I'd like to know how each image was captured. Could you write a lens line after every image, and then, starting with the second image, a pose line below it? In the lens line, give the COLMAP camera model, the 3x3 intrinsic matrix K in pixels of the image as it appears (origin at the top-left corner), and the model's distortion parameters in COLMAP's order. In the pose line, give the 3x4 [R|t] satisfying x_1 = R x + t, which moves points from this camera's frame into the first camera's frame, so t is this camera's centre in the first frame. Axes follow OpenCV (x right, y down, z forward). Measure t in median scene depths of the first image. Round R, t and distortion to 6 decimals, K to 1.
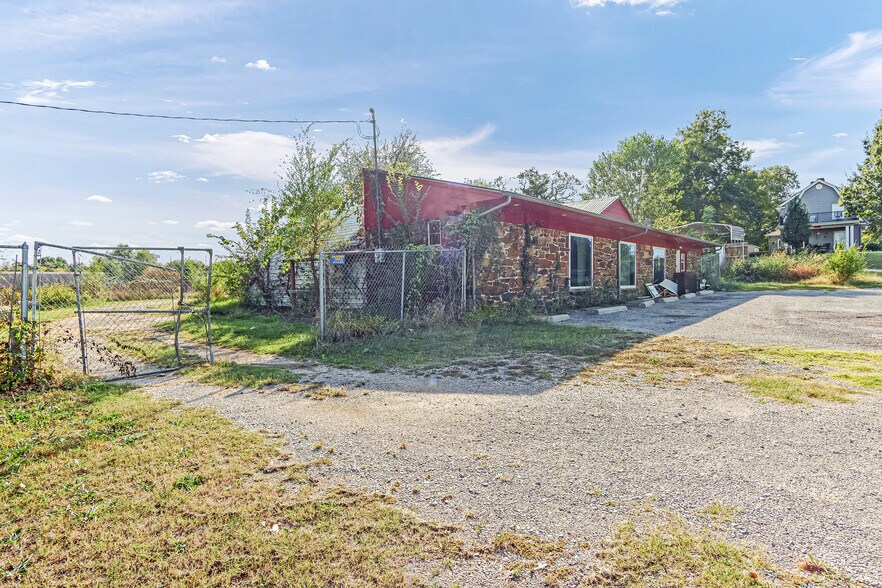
lens RADIAL K [[1110.5, 0, 441.0], [0, 1110.5, 294.0], [0, 0, 1]] dist [-0.171443, 0.021195]
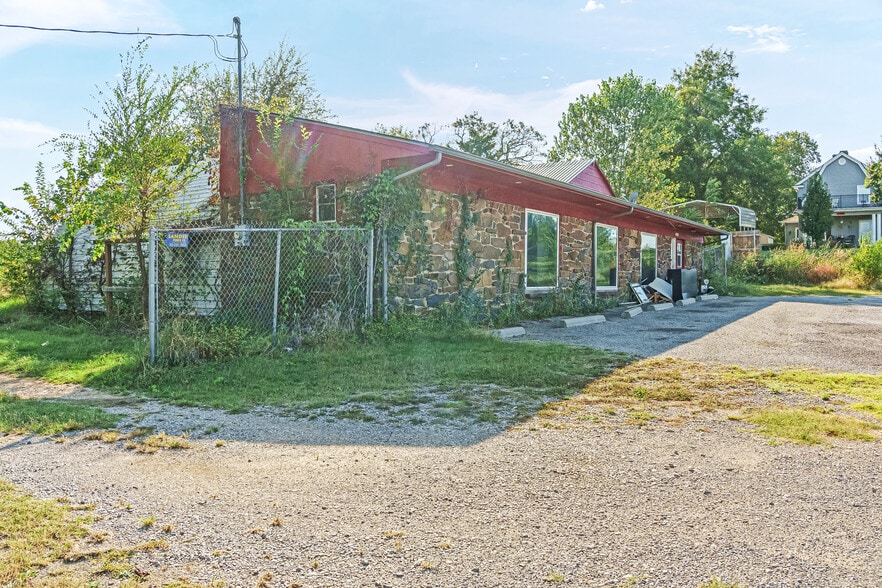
lens RADIAL K [[1110.5, 0, 441.0], [0, 1110.5, 294.0], [0, 0, 1]] dist [-0.171443, 0.021195]
pose [[0.997687, 0.013192, 0.066679, 0.018089], [-0.013224, 0.999913, 0.000038, -0.001575], [-0.066673, -0.000919, 0.997774, 0.318467]]
